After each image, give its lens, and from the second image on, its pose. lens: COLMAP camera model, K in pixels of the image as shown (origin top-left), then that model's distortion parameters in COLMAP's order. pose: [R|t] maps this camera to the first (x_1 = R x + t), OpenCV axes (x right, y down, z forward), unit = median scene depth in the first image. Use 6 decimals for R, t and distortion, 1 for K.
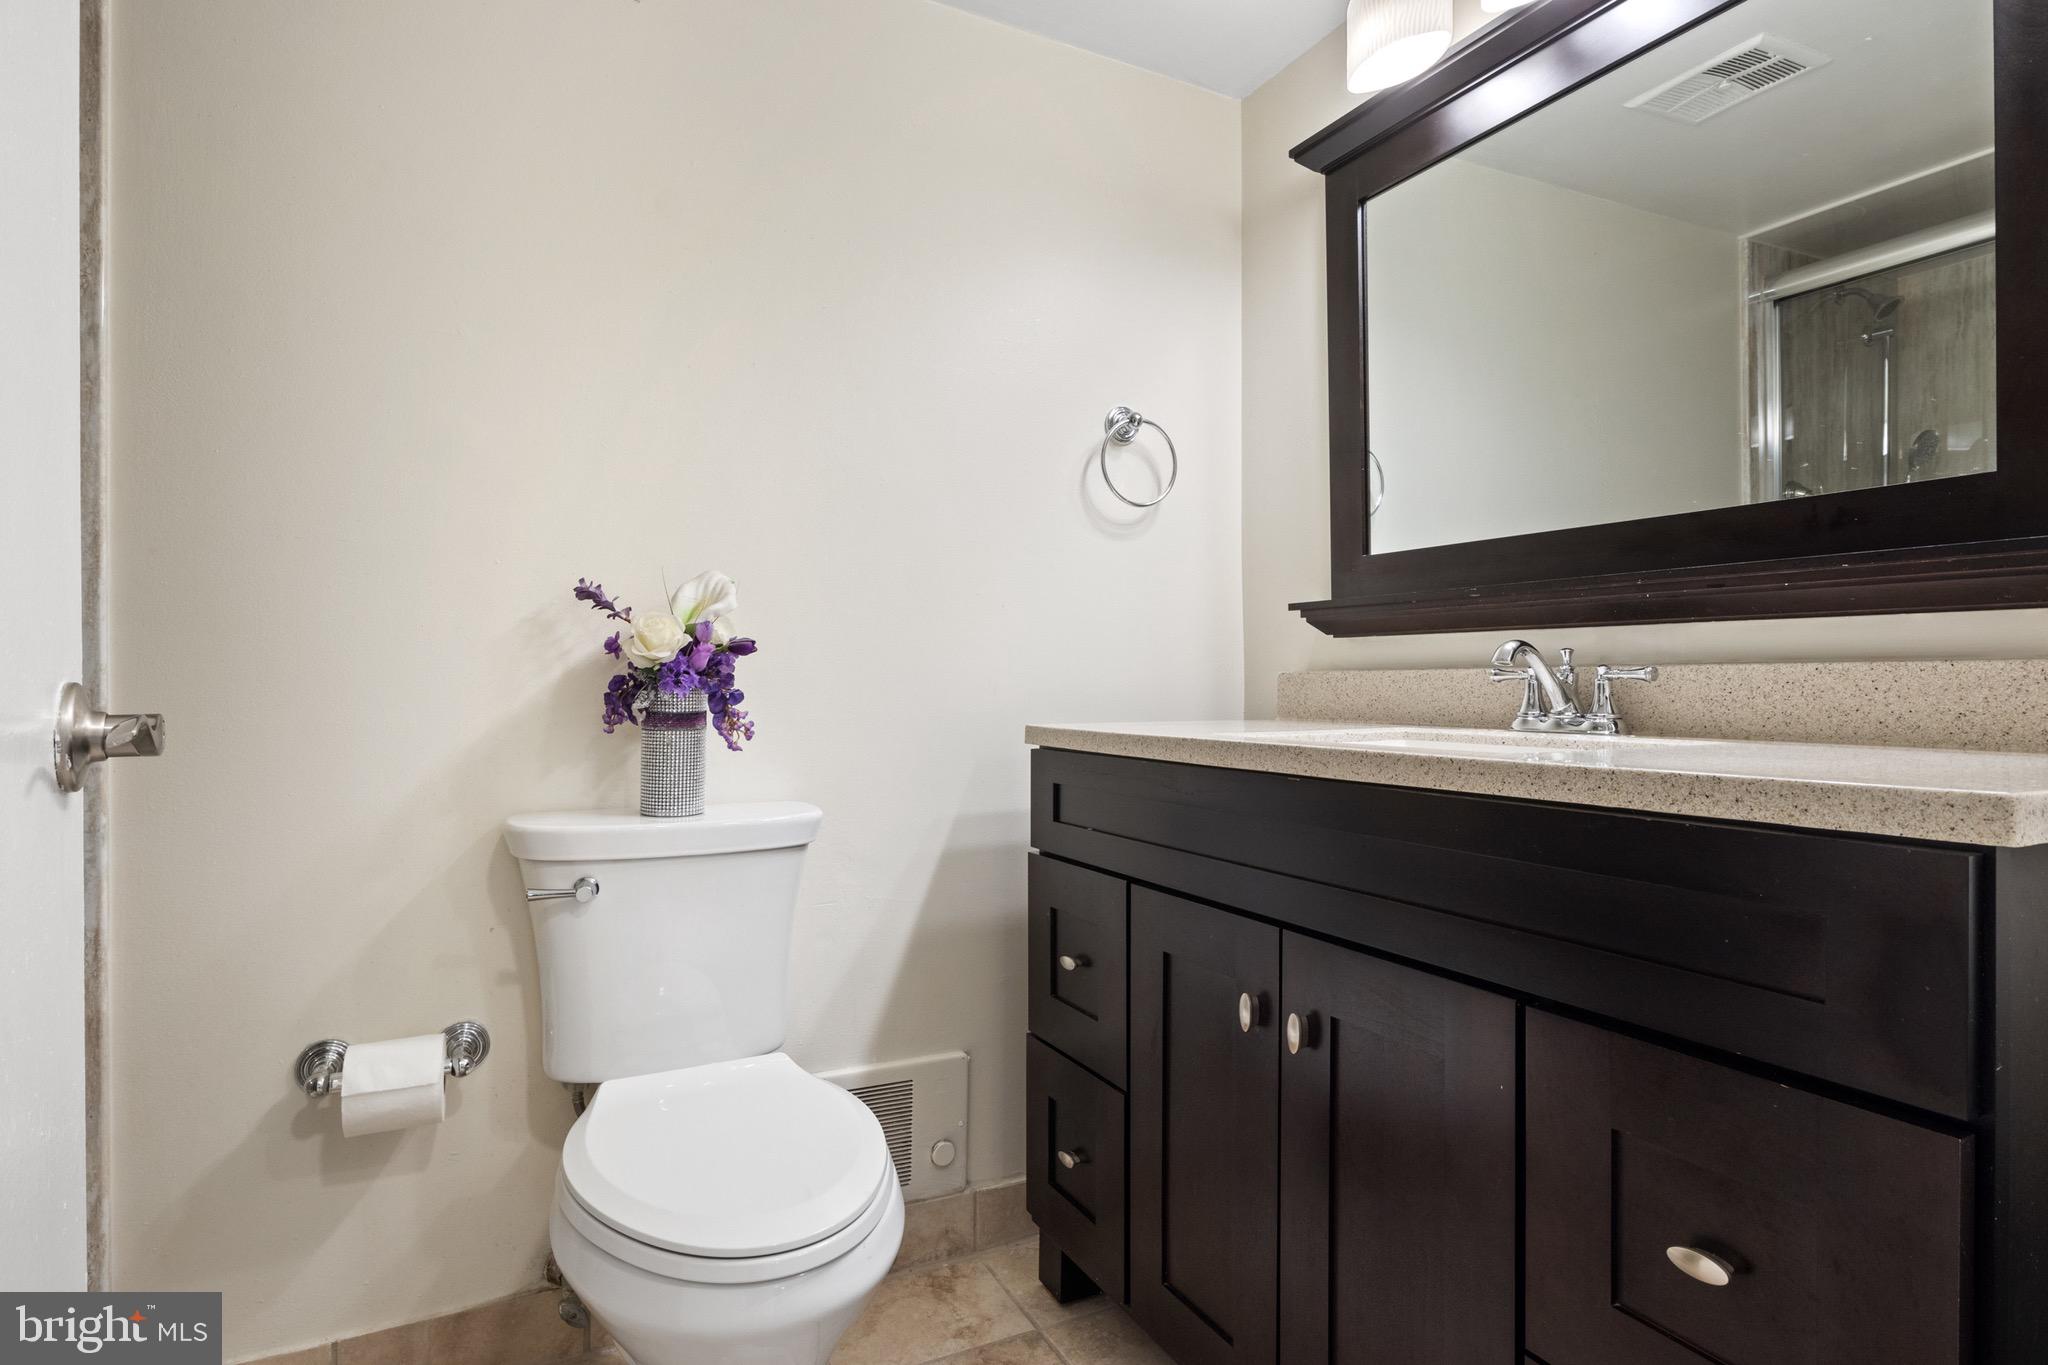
lens RADIAL K [[1120.7, 0, 1024.0], [0, 1120.7, 682.5], [0, 0, 1]] dist [0.001378, 0.000159]
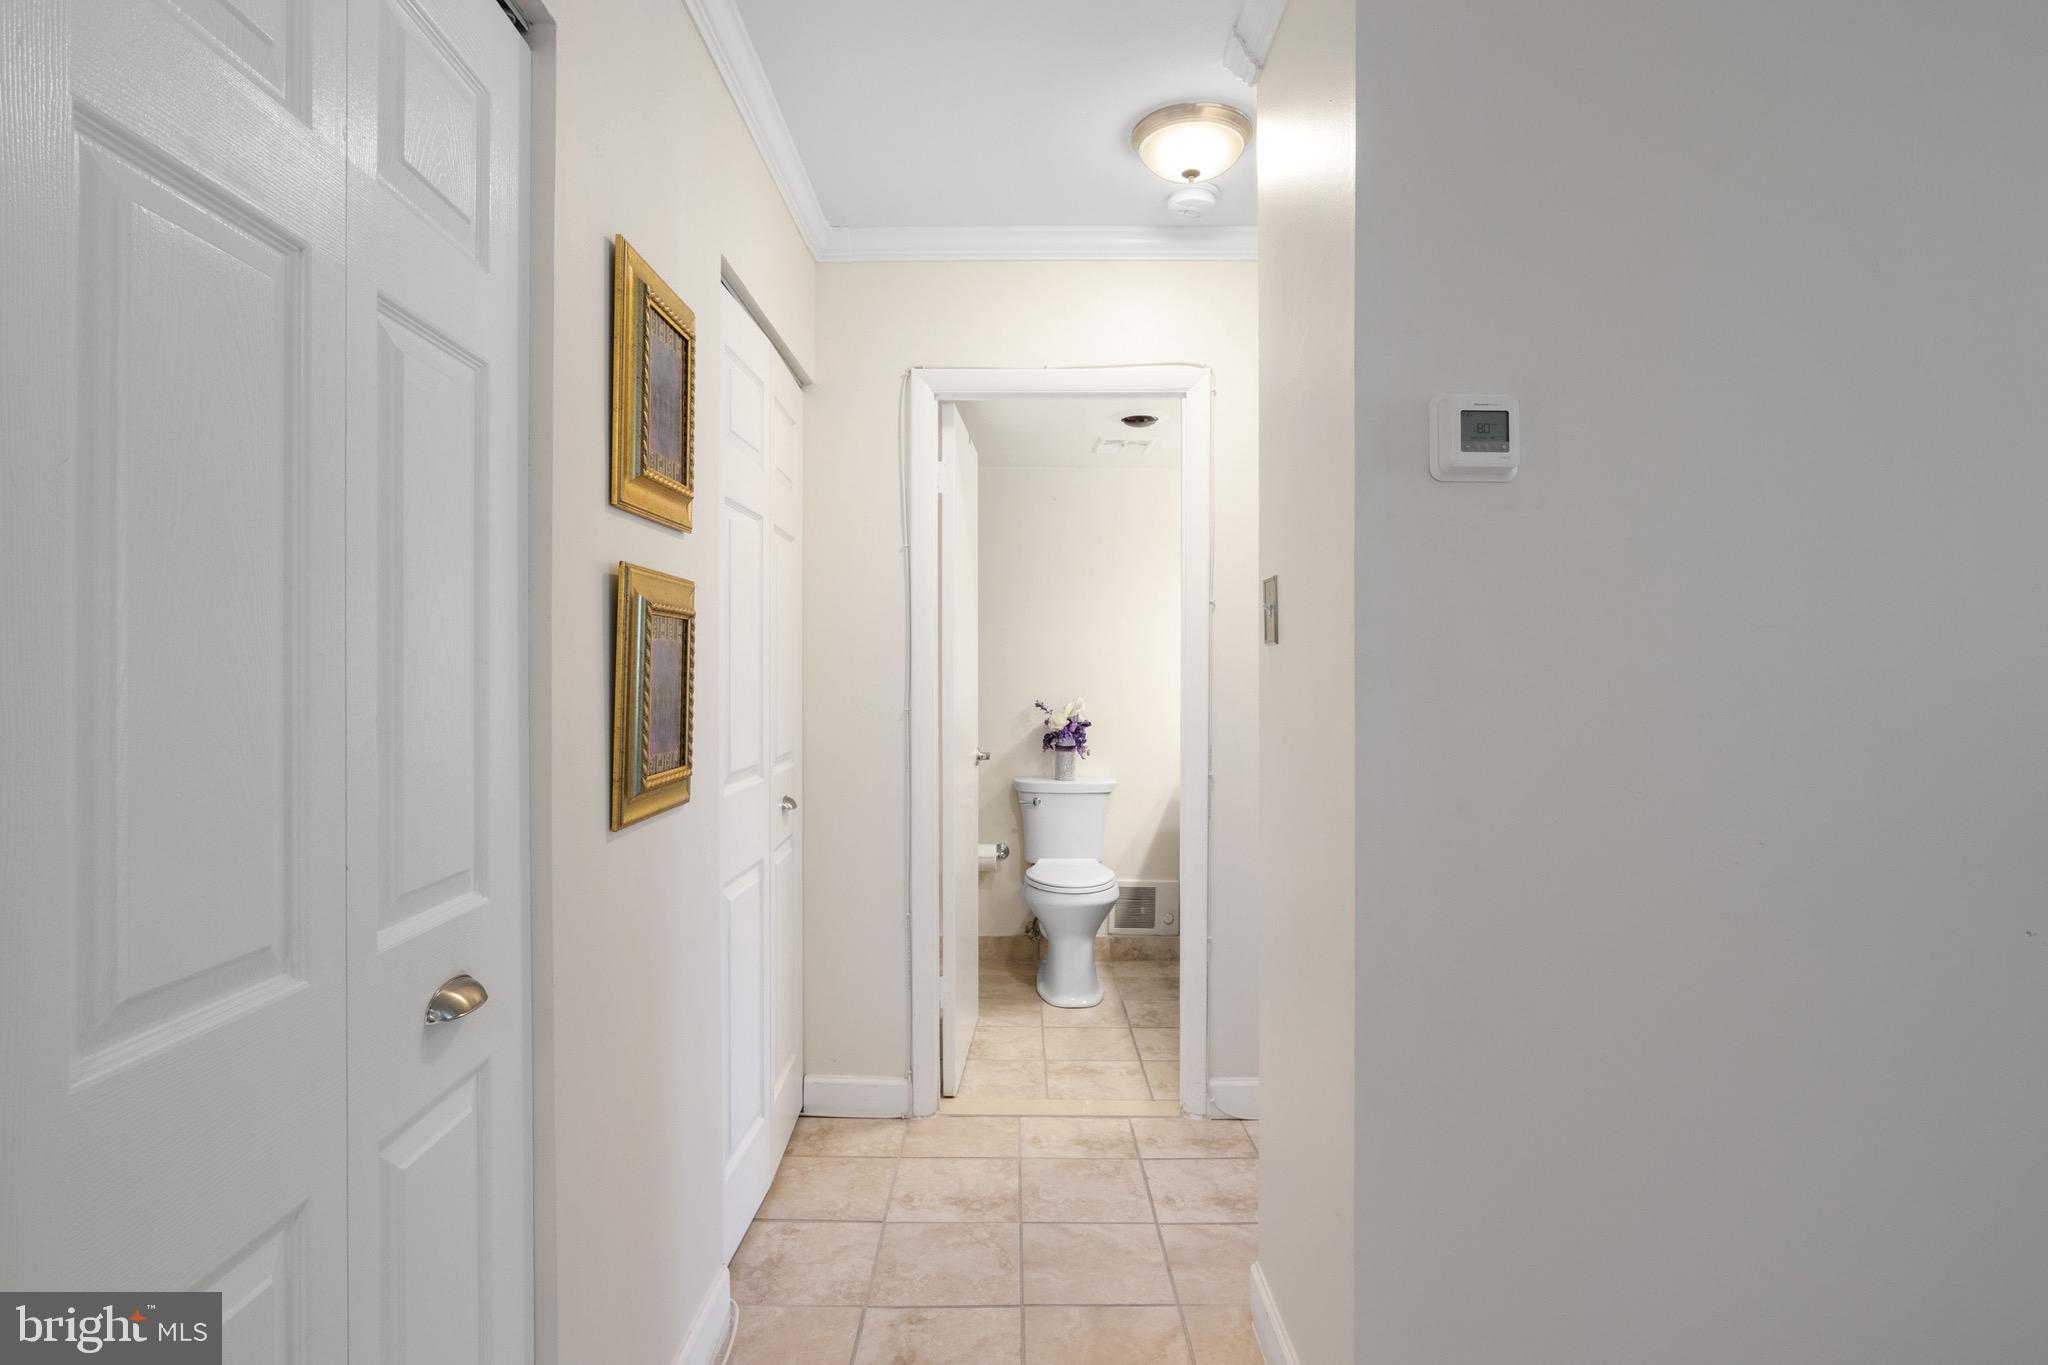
lens RADIAL K [[1039.2, 0, 1020.7], [0, 1039.2, 671.1], [0, 0, 1]] dist [-0.004733, 0.000020]
pose [[0.912064, -0.003110, -0.410035, 0.721865], [-0.001293, 0.999944, -0.010461, -0.143666], [0.410045, 0.010072, 0.912010, -1.589539]]
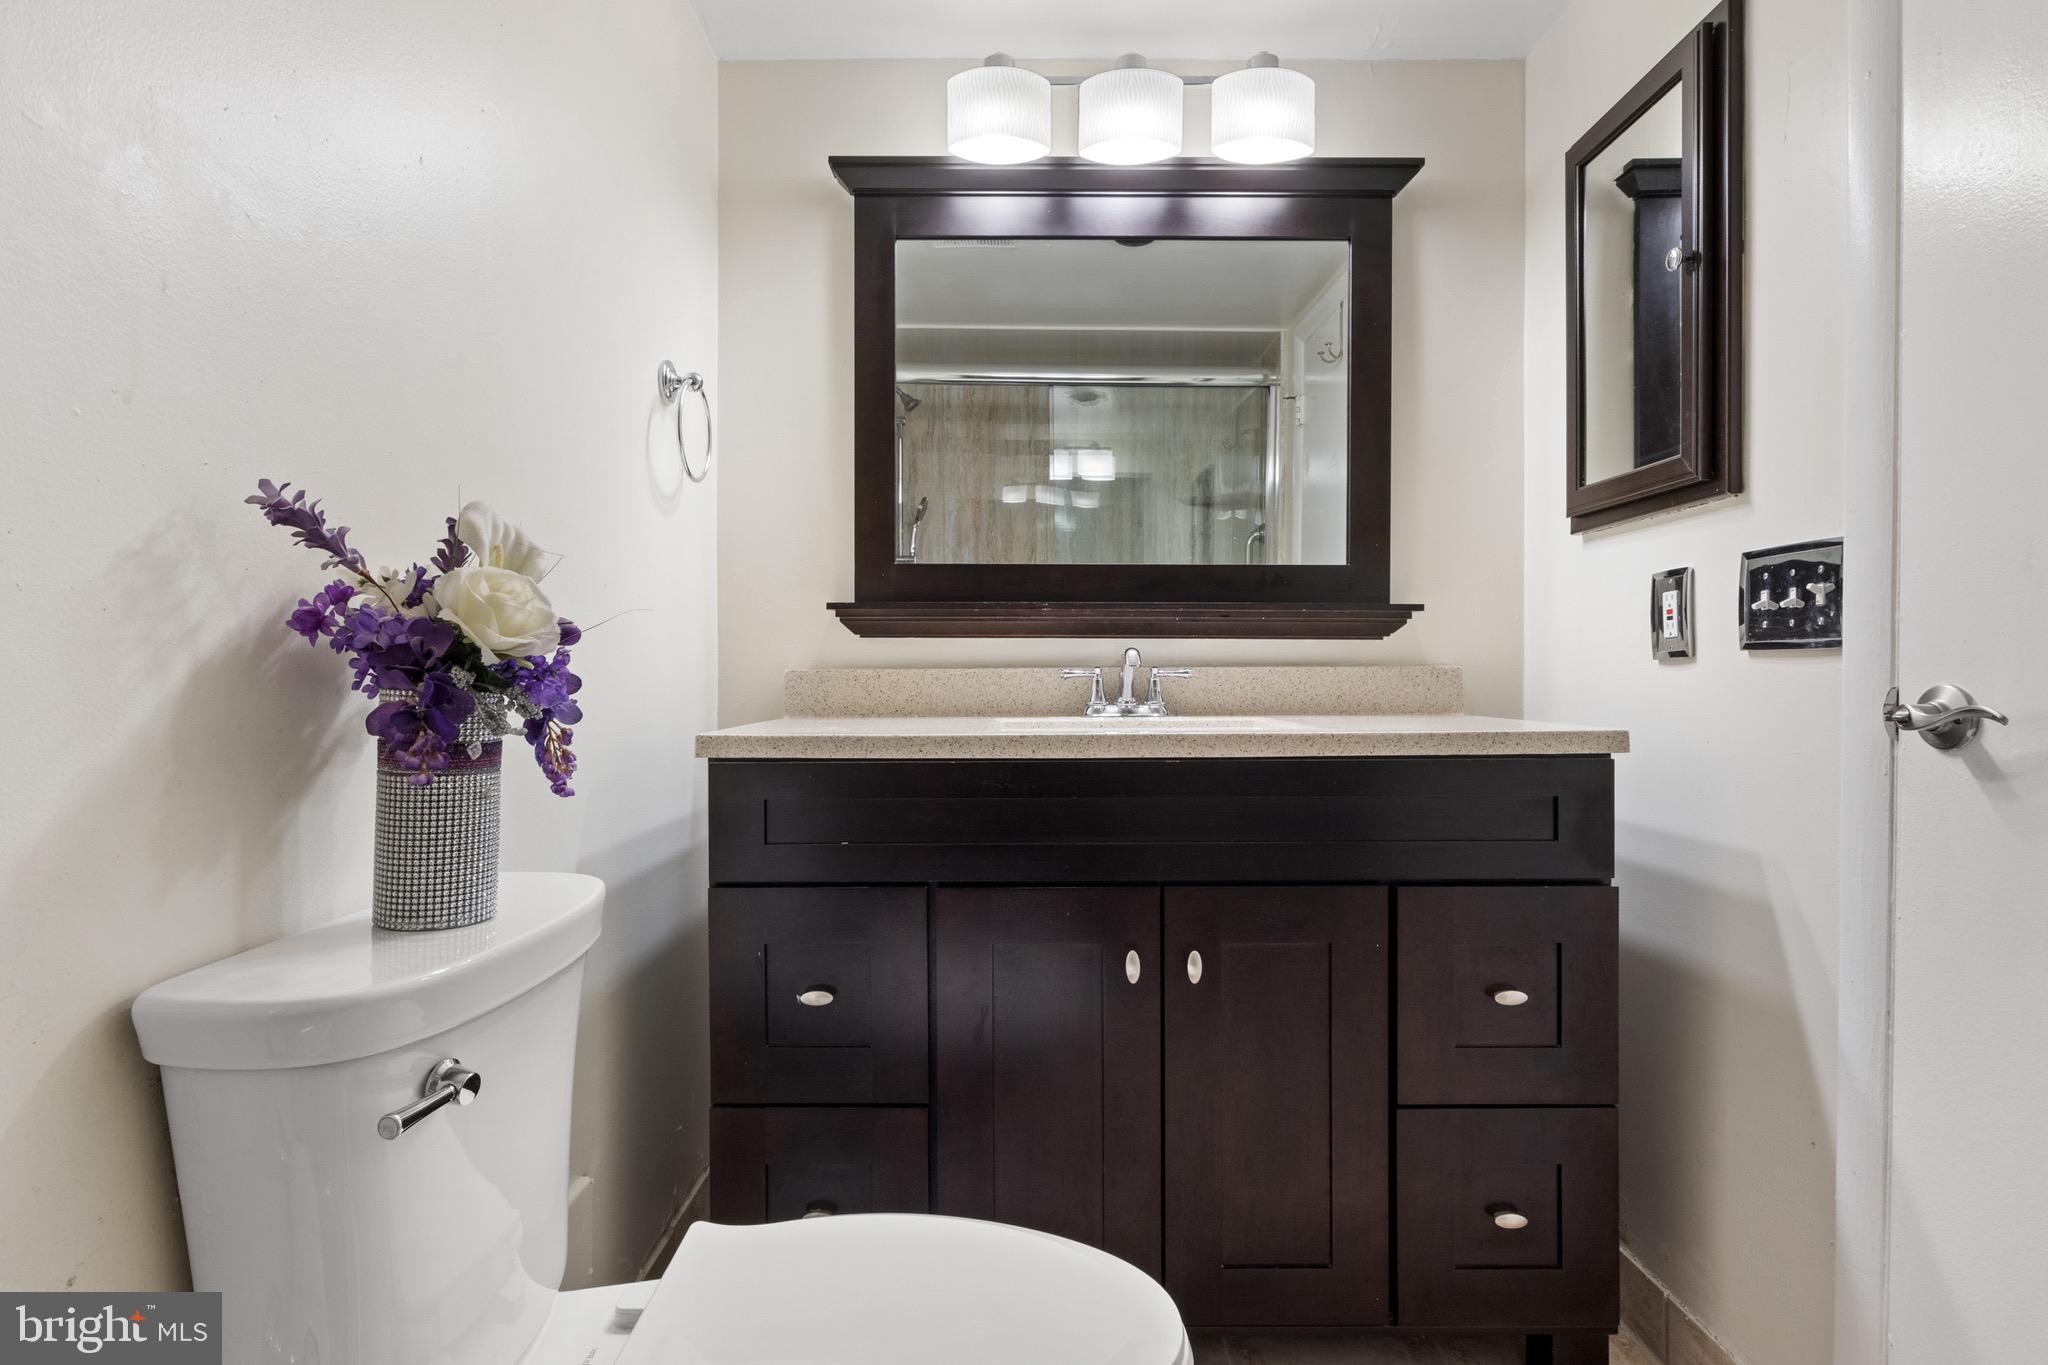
lens RADIAL K [[1081.3, 0, 1024.3], [0, 1081.3, 669.8], [0, 0, 1]] dist [-0.000046, -0.000069]
pose [[0.428148, 0.000966, 0.903708, -0.692380], [0.002764, 0.999993, -0.002378, -0.007988], [-0.903704, 0.003516, 0.428142, 0.507716]]
